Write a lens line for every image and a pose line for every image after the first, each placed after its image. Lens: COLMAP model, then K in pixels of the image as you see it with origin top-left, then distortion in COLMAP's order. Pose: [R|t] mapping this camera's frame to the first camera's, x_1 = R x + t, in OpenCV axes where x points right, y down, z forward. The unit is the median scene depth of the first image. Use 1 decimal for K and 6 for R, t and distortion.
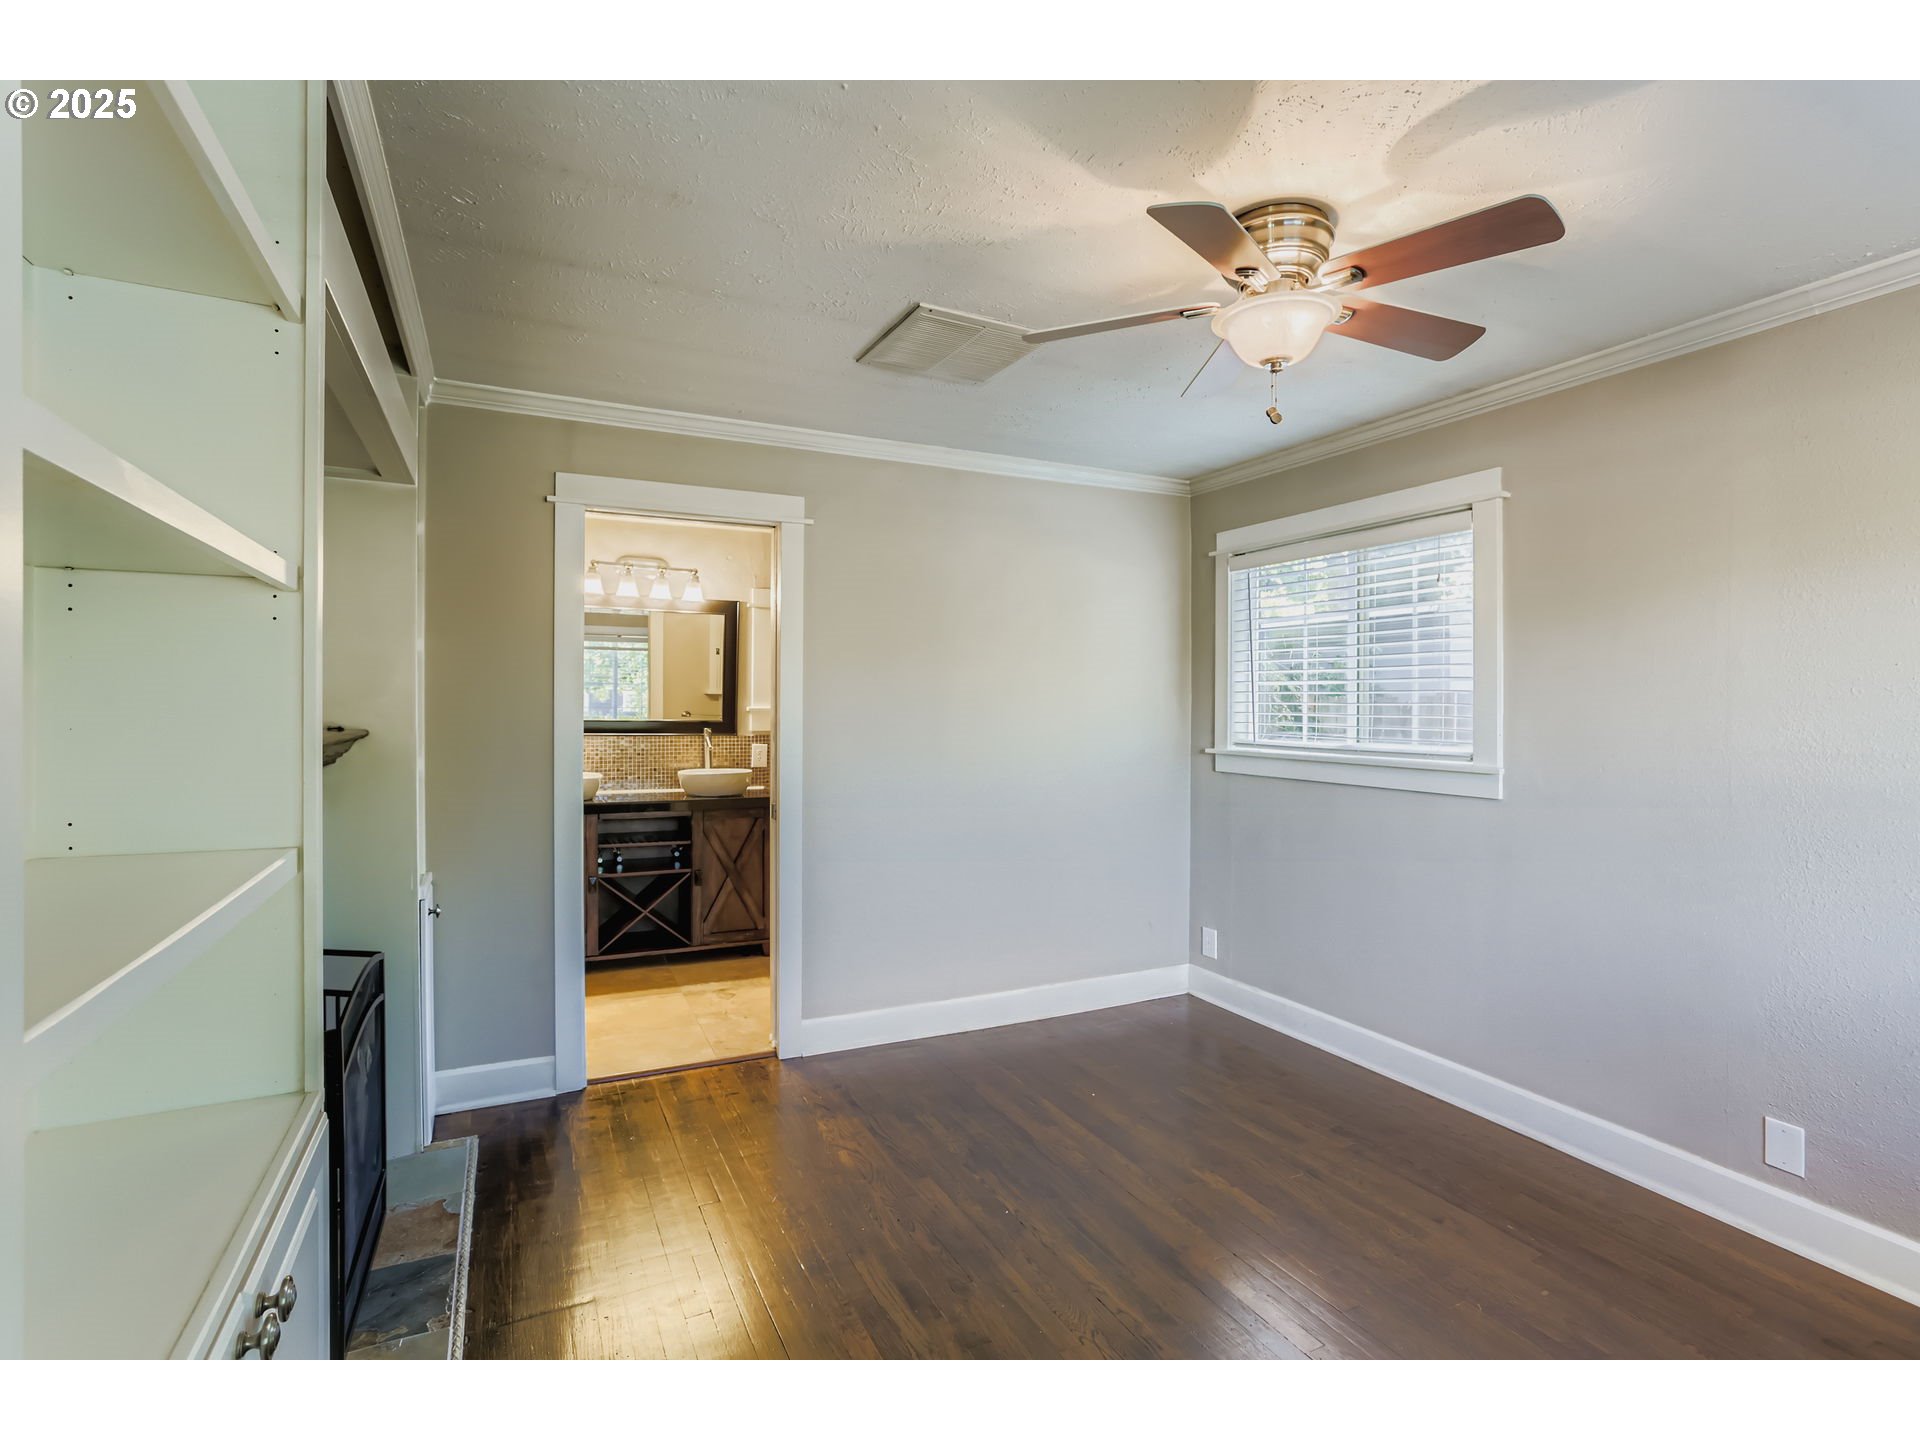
lens RADIAL K [[926.6, 0, 944.7], [0, 926.6, 716.0], [0, 0, 1]] dist [-0.042452, 0.034258]
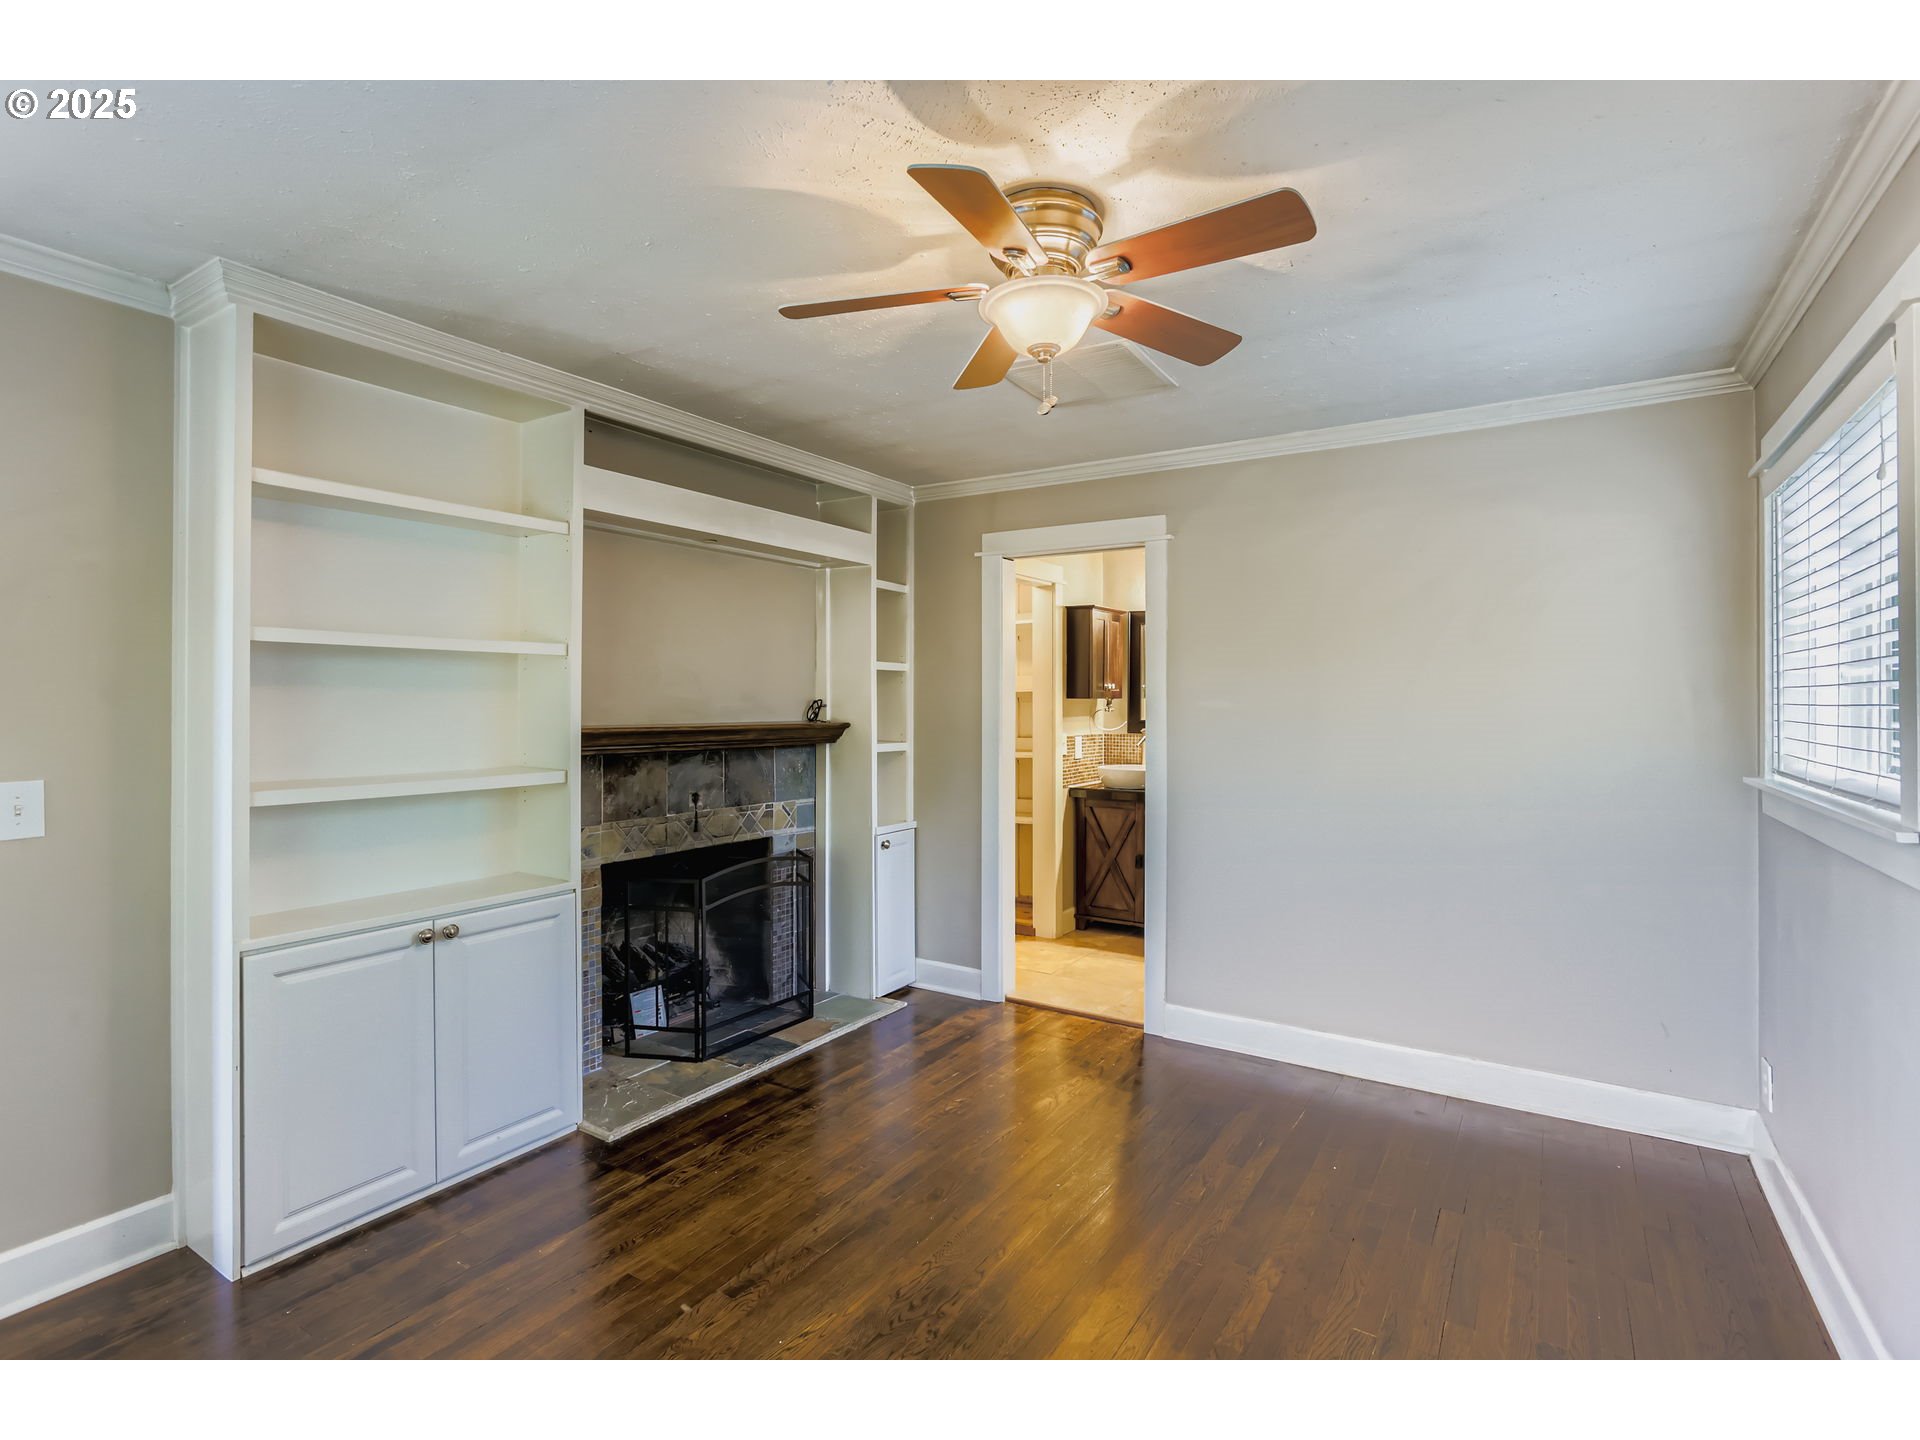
lens RADIAL K [[926.6, 0, 944.7], [0, 926.6, 716.0], [0, 0, 1]] dist [-0.042452, 0.034258]
pose [[0.529190, 0.013102, -0.848402, 0.639658], [-0.009344, 0.999910, 0.009614, -0.012372], [0.848452, 0.002840, 0.529265, 0.224619]]
